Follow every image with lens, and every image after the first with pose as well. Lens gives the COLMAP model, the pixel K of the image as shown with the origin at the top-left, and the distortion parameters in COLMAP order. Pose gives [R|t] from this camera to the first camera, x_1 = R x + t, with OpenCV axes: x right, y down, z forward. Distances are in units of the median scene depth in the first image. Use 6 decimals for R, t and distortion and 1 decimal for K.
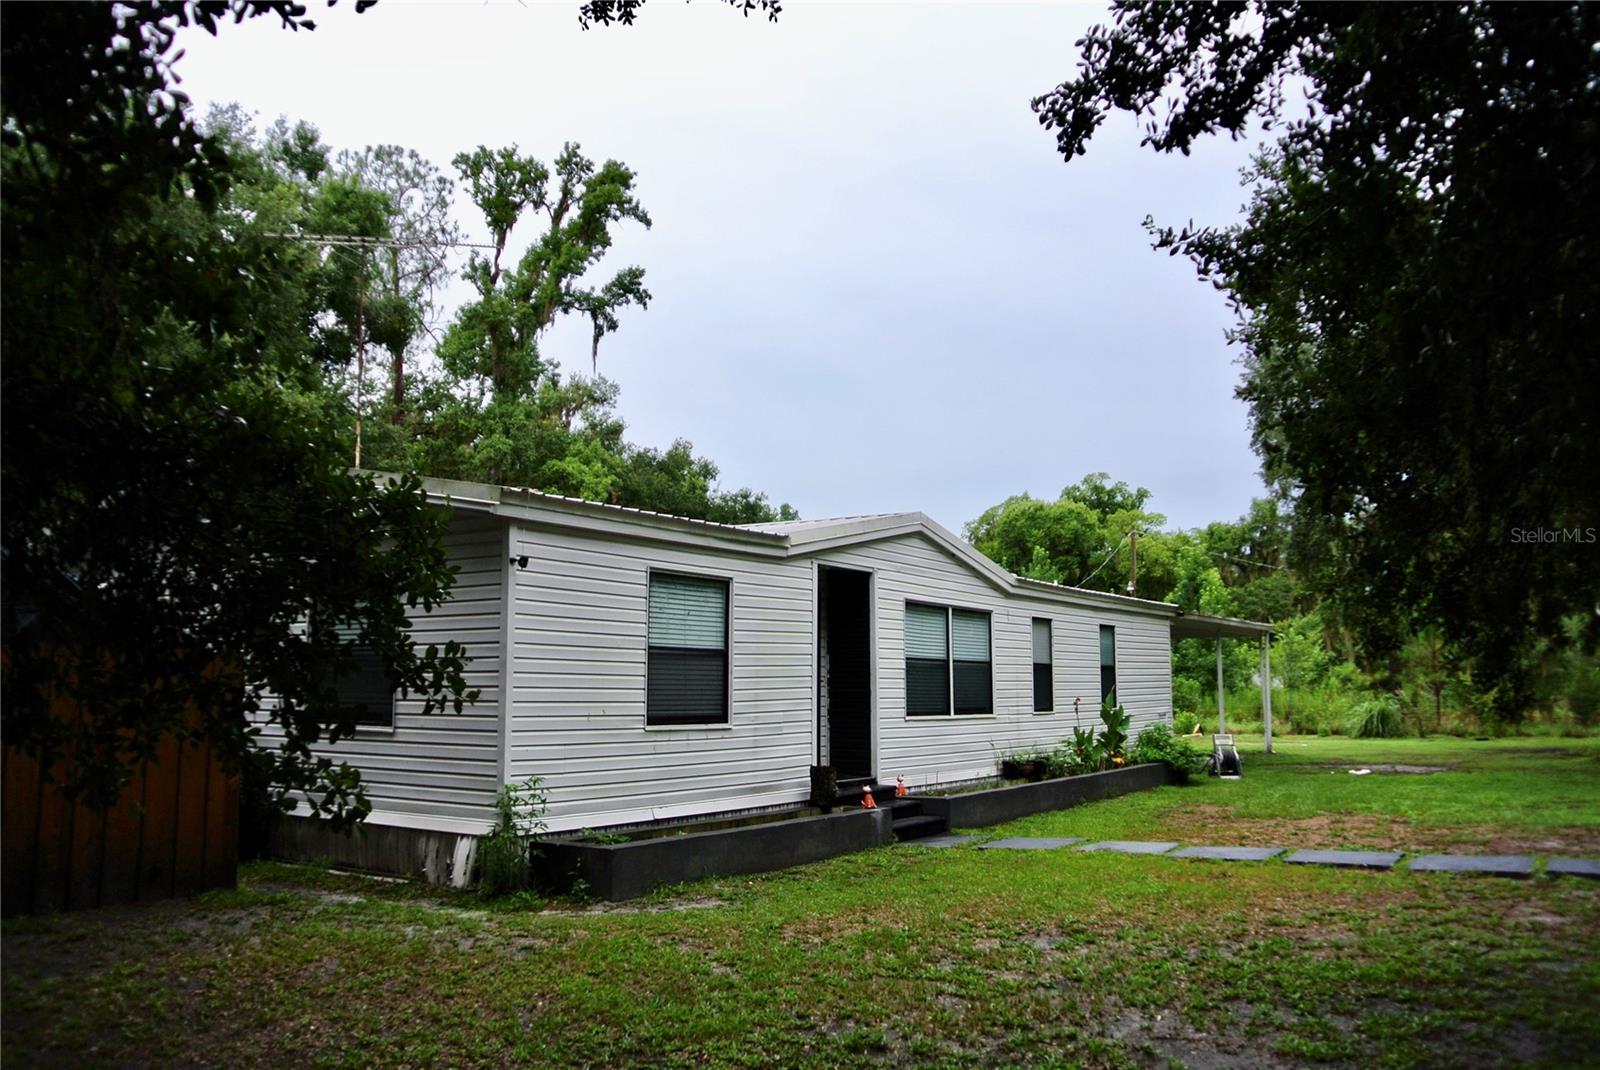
lens RADIAL K [[1257.3, 0, 806.8], [0, 1257.3, 548.7], [0, 0, 1]] dist [-0.088447, 0.035401]
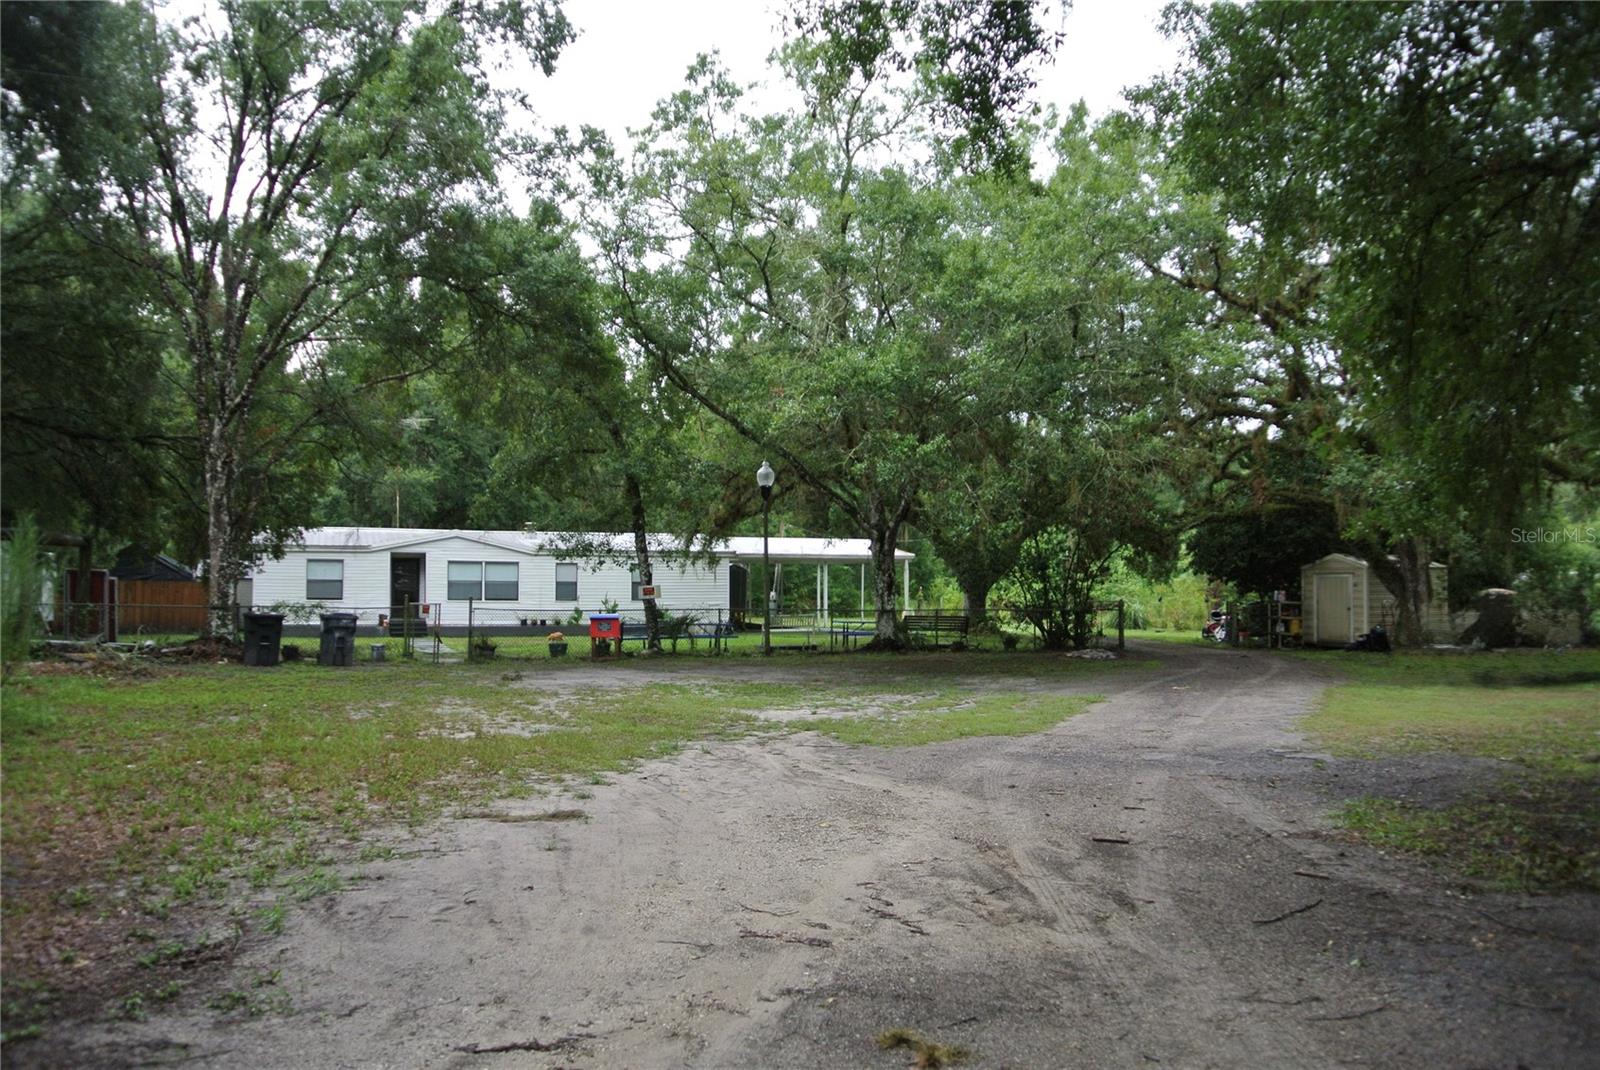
lens RADIAL K [[1257.3, 0, 806.3], [0, 1257.3, 525.1], [0, 0, 1]] dist [-0.088447, 0.035401]
pose [[0.811124, -0.031402, -0.584031, 1.995963], [0.062404, 0.997504, 0.033037, -0.069282], [0.581536, -0.063243, 0.811059, -0.698723]]
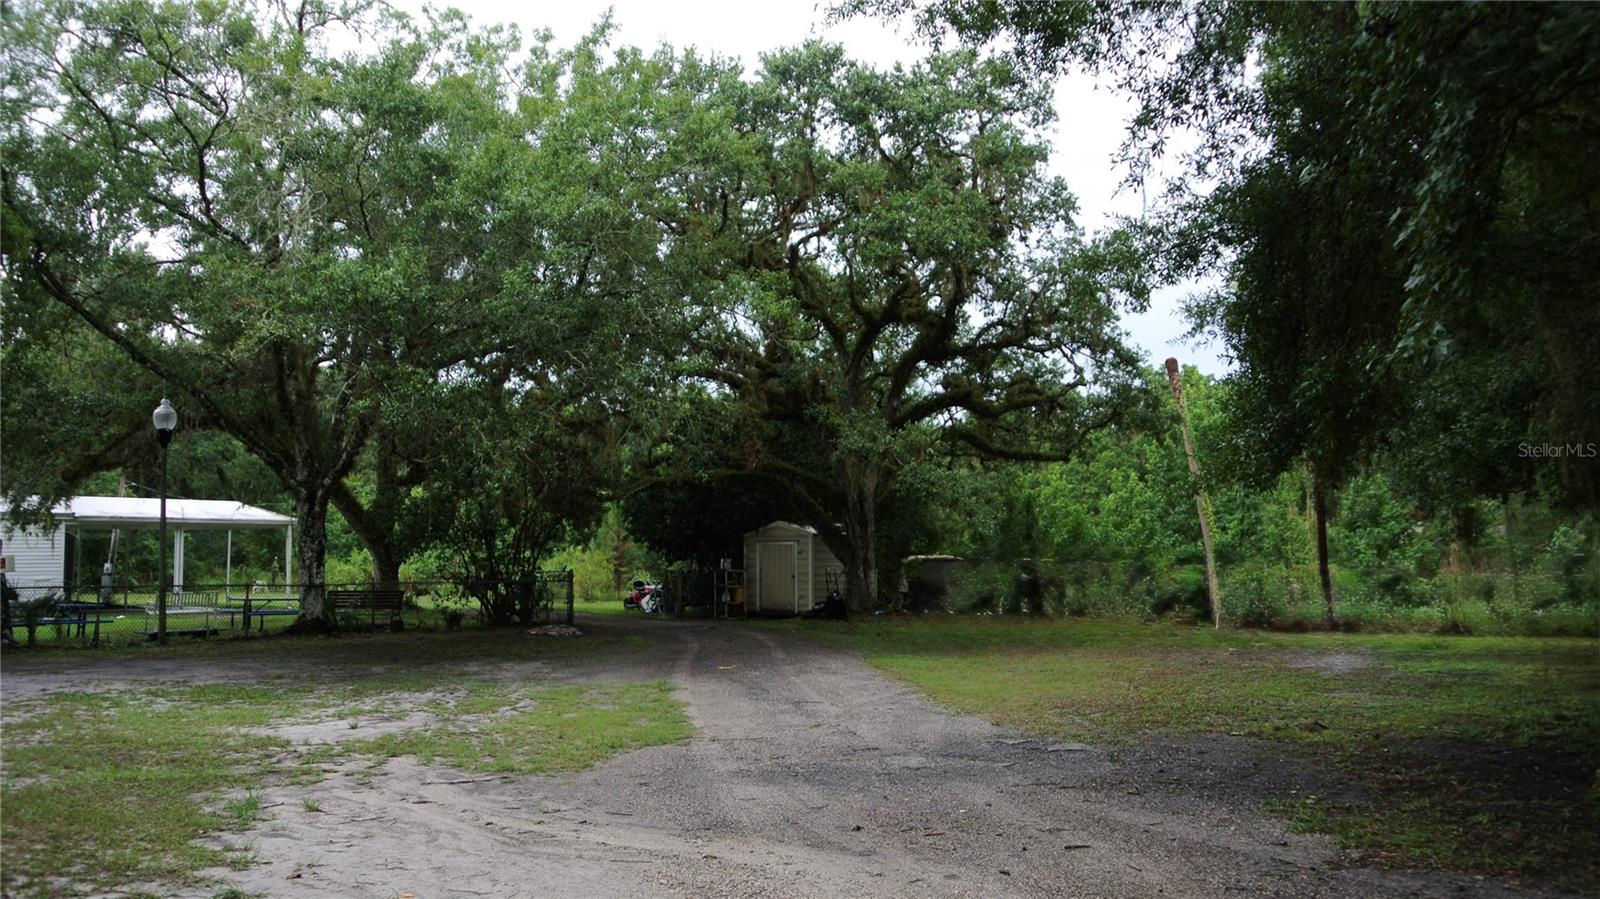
lens RADIAL K [[1269.6, 0, 805.6], [0, 1269.6, 450.1], [0, 0, 1]] dist [-0.088311, 0.037925]
pose [[0.995173, -0.019649, -0.096146, 1.775456], [0.021775, 0.999540, 0.021112, -0.060791], [0.095687, -0.023103, 0.995143, -0.611726]]
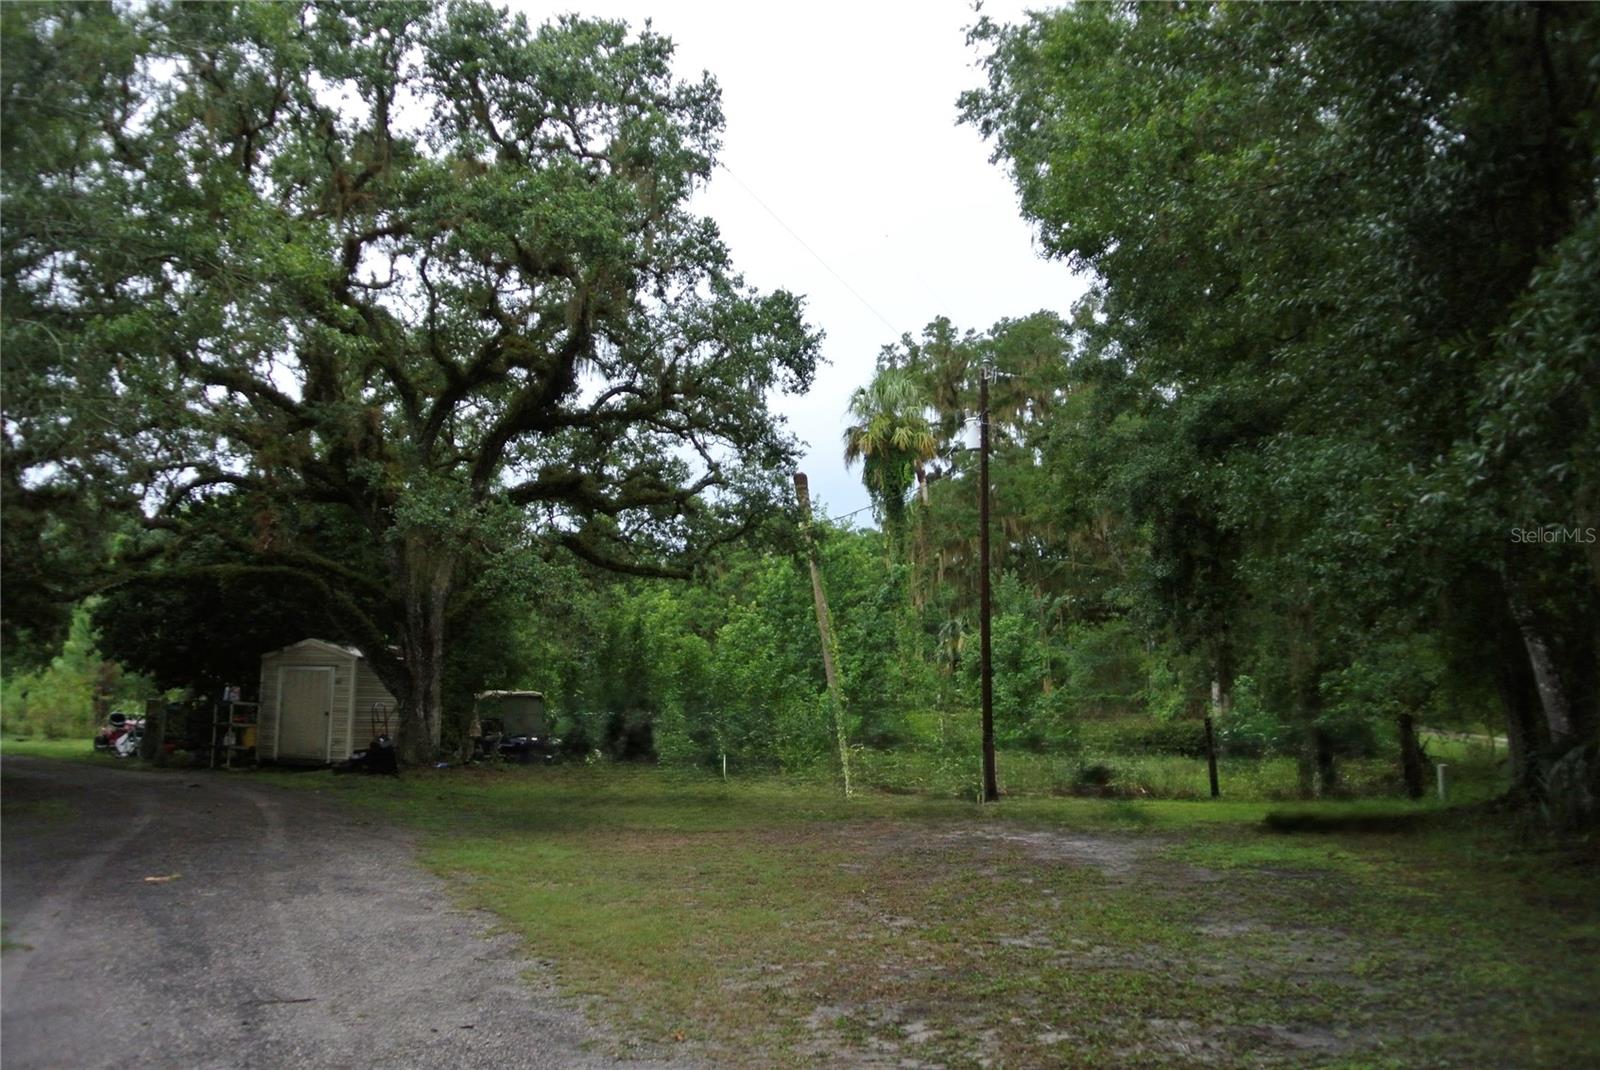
lens RADIAL K [[1257.3, 0, 798.3], [0, 1257.3, 518.7], [0, 0, 1]] dist [-0.088447, 0.035401]
pose [[0.972189, 0.041533, 0.230486, 1.754793], [-0.033607, 0.998704, -0.038211, -0.014615], [-0.231775, 0.029402, 0.972325, -0.207677]]
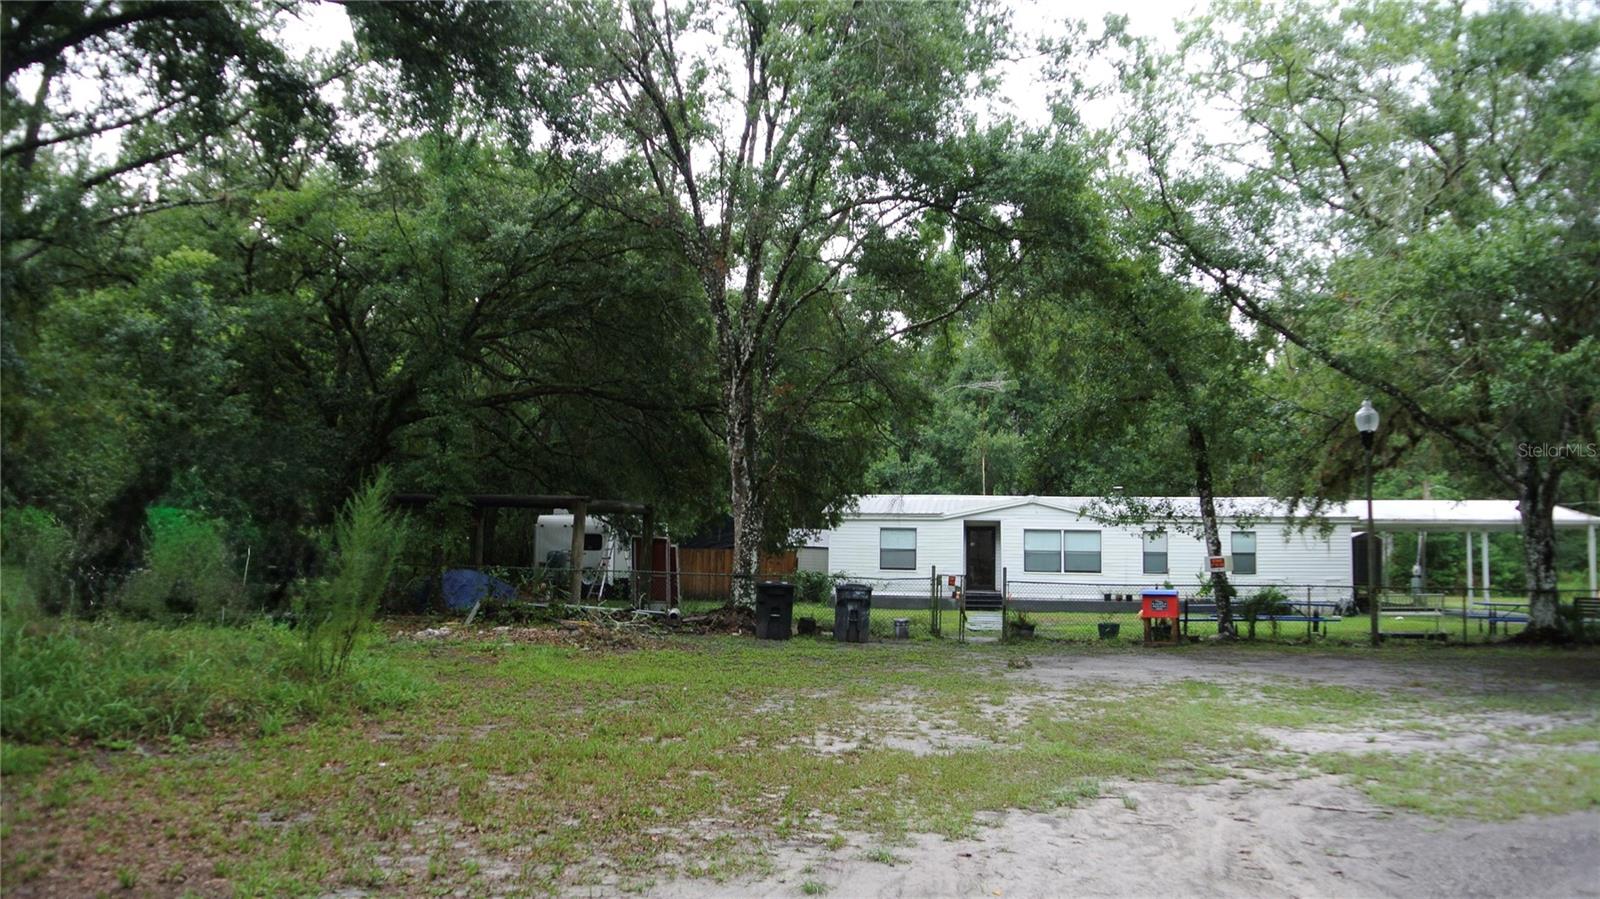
lens RADIAL K [[1269.6, 0, 799.1], [0, 1269.6, 435.3], [0, 0, 1]] dist [-0.088311, 0.037925]
pose [[0.423883, -0.083523, -0.901858, 1.915221], [0.083270, 0.995115, -0.053022, -0.045061], [0.901881, -0.052623, 0.428767, -0.481843]]
